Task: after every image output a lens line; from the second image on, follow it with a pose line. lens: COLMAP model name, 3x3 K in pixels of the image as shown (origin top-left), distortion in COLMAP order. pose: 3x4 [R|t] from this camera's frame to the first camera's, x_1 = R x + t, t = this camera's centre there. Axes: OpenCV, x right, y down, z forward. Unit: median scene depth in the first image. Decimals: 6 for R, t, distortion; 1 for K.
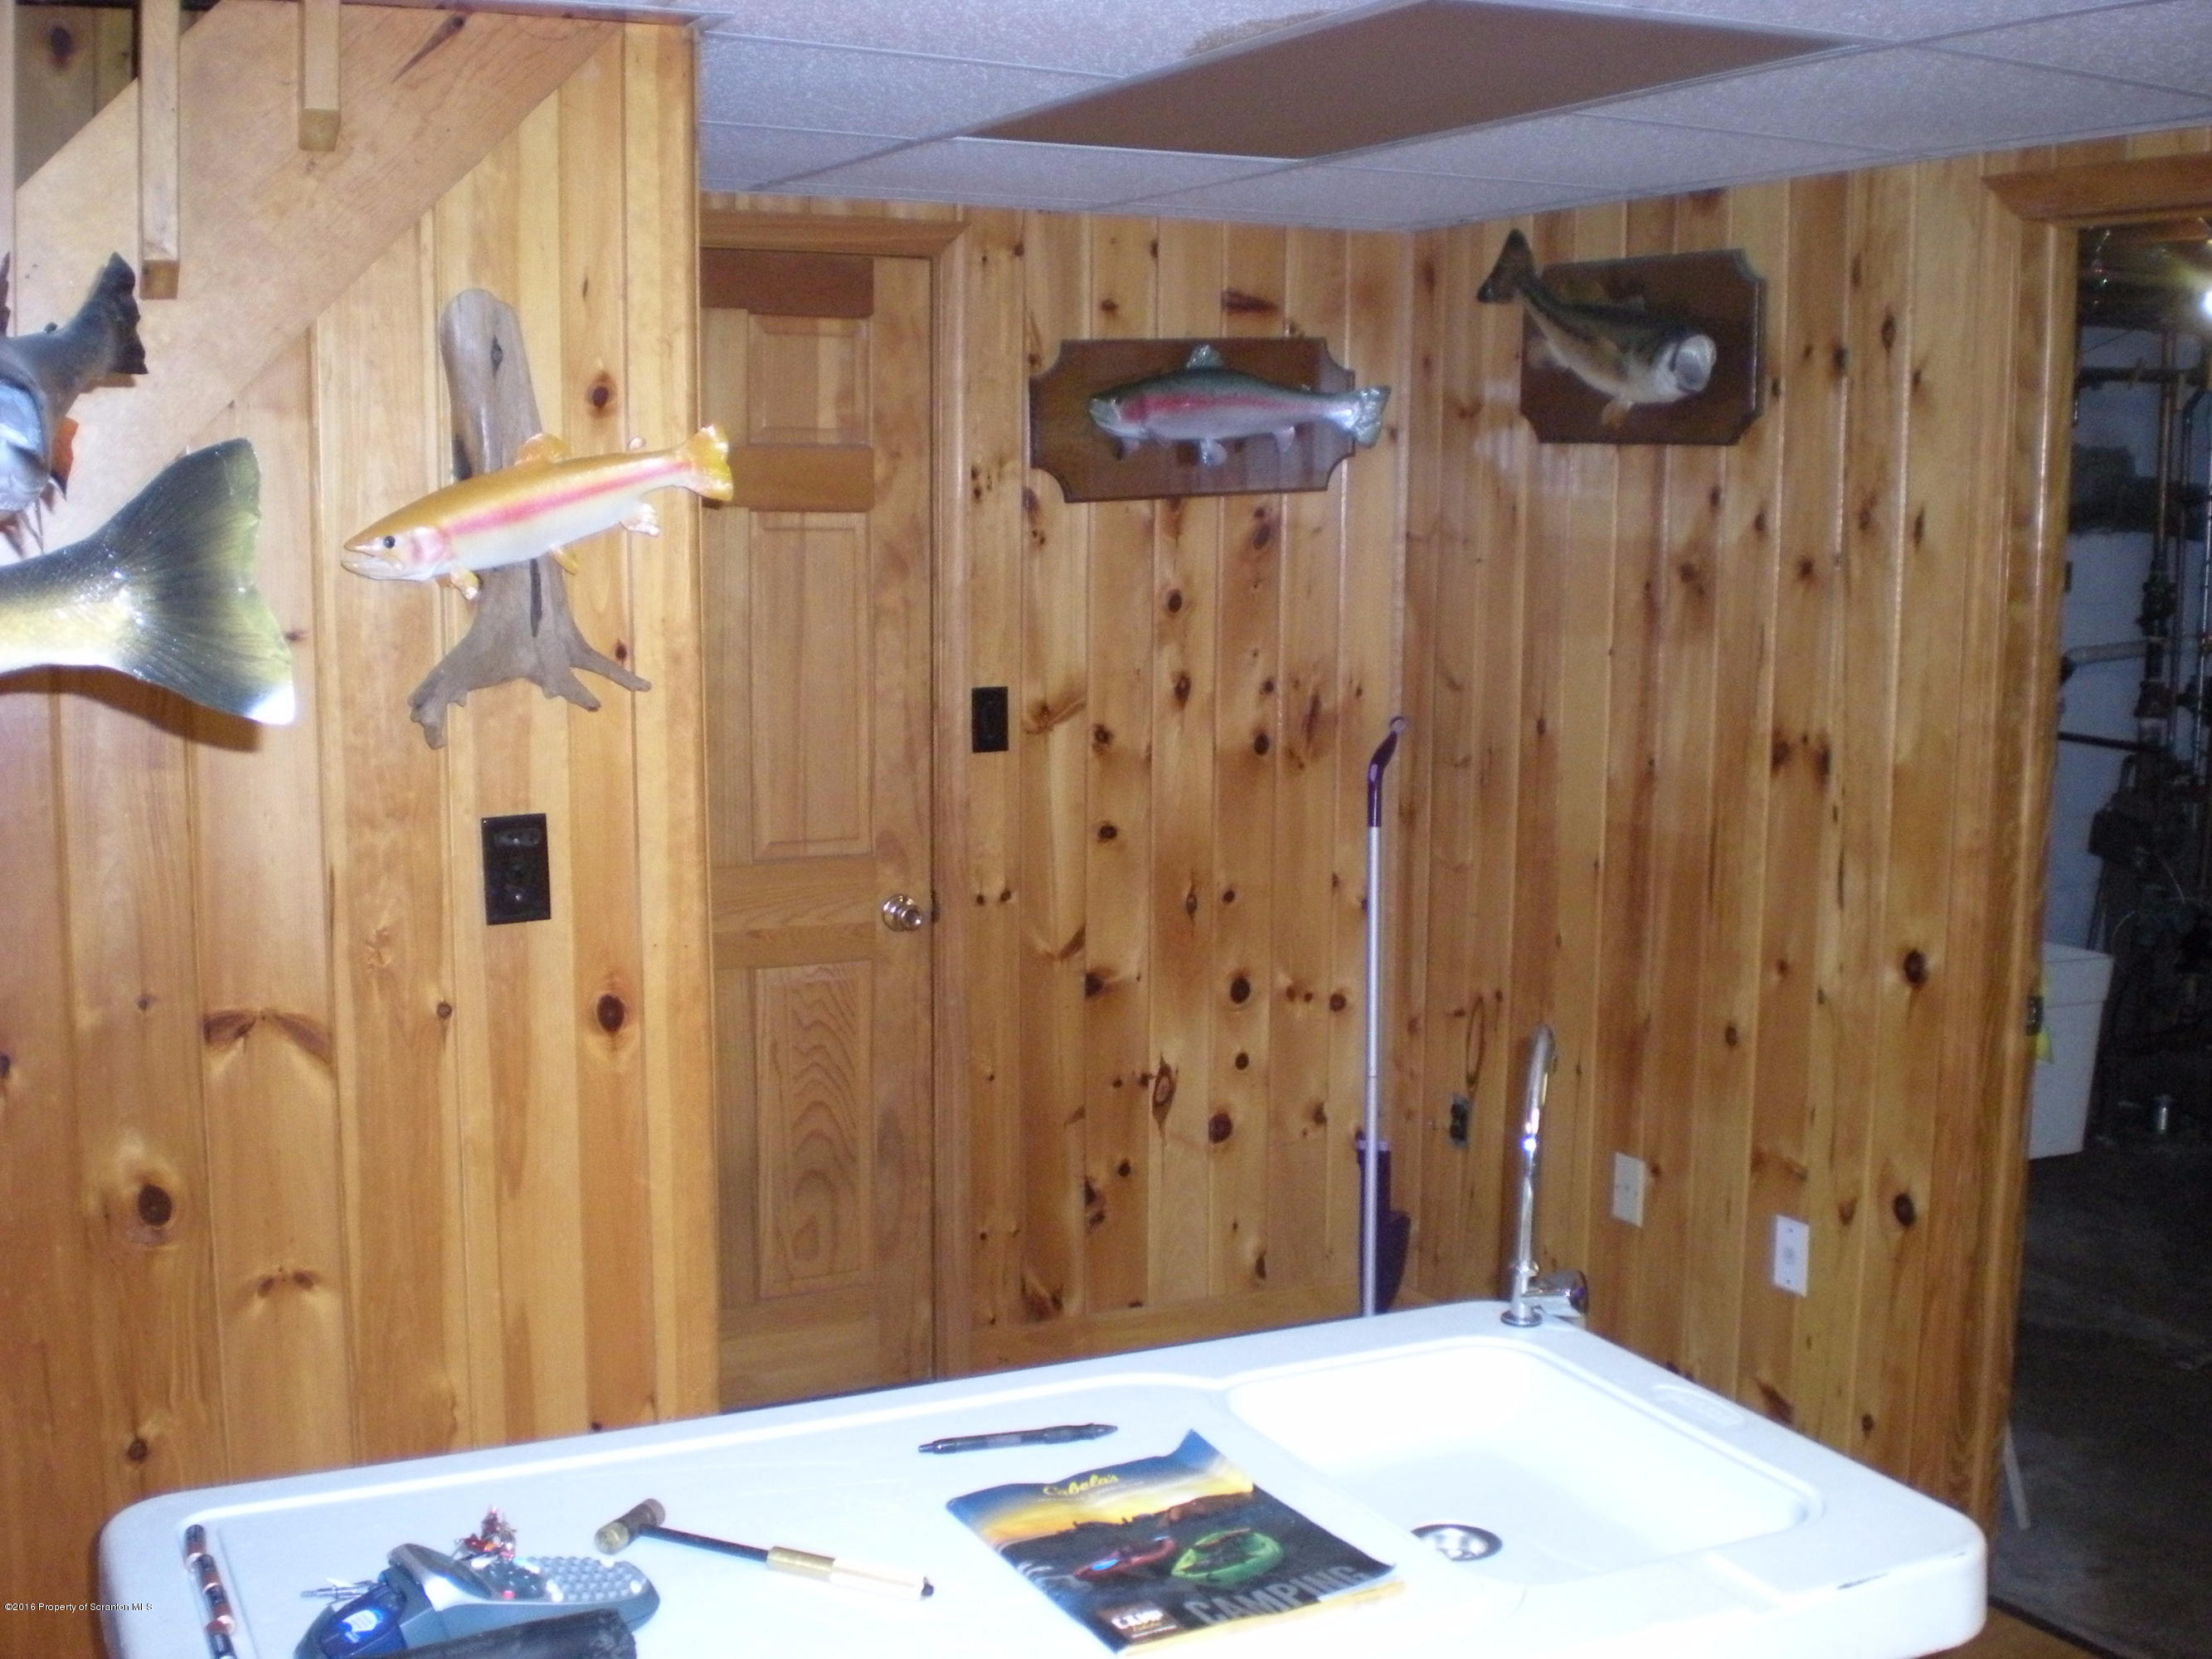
lens RADIAL K [[2460.5, 0, 1112.5], [0, 2460.5, 860.4], [0, 0, 1]] dist [-0.079722, -0.164770]
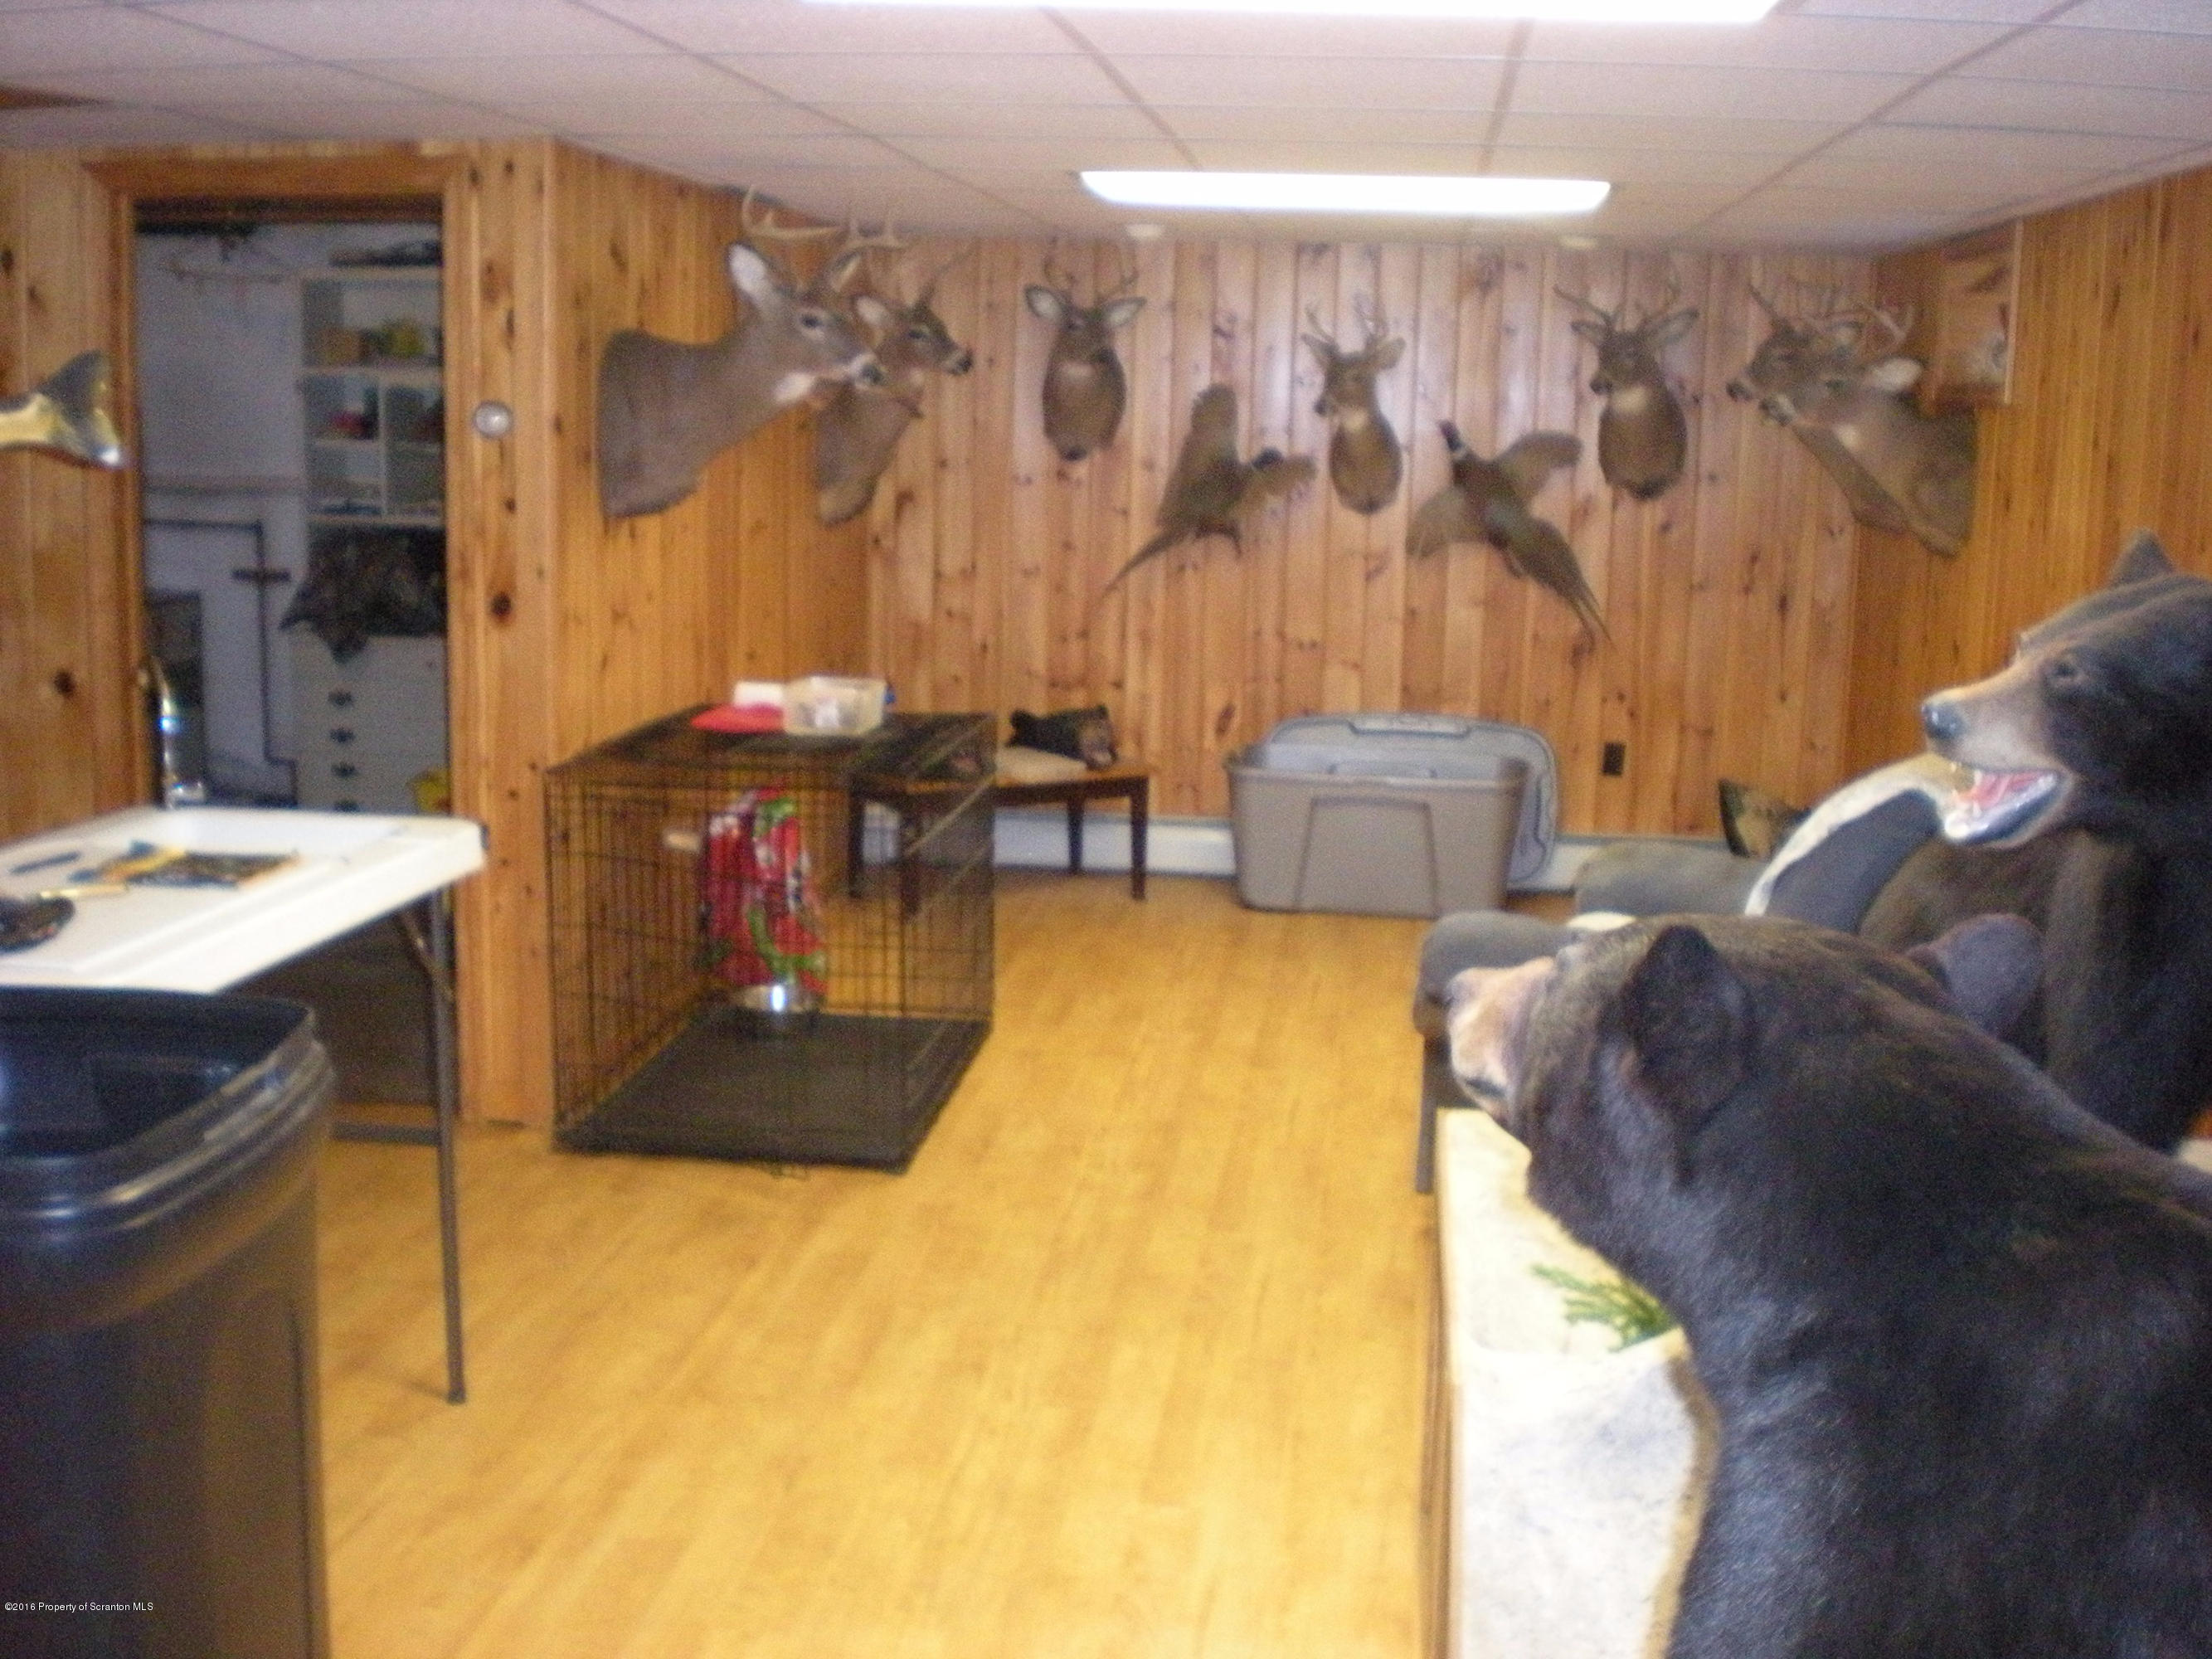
lens RADIAL K [[2460.5, 0, 1112.5], [0, 2460.5, 860.4], [0, 0, 1]] dist [-0.079722, -0.164770]
pose [[0.551245, -0.155612, 0.819704, -0.577970], [0.109668, 0.987443, 0.113704, 0.056750], [-0.827105, 0.027216, 0.561388, -0.385987]]
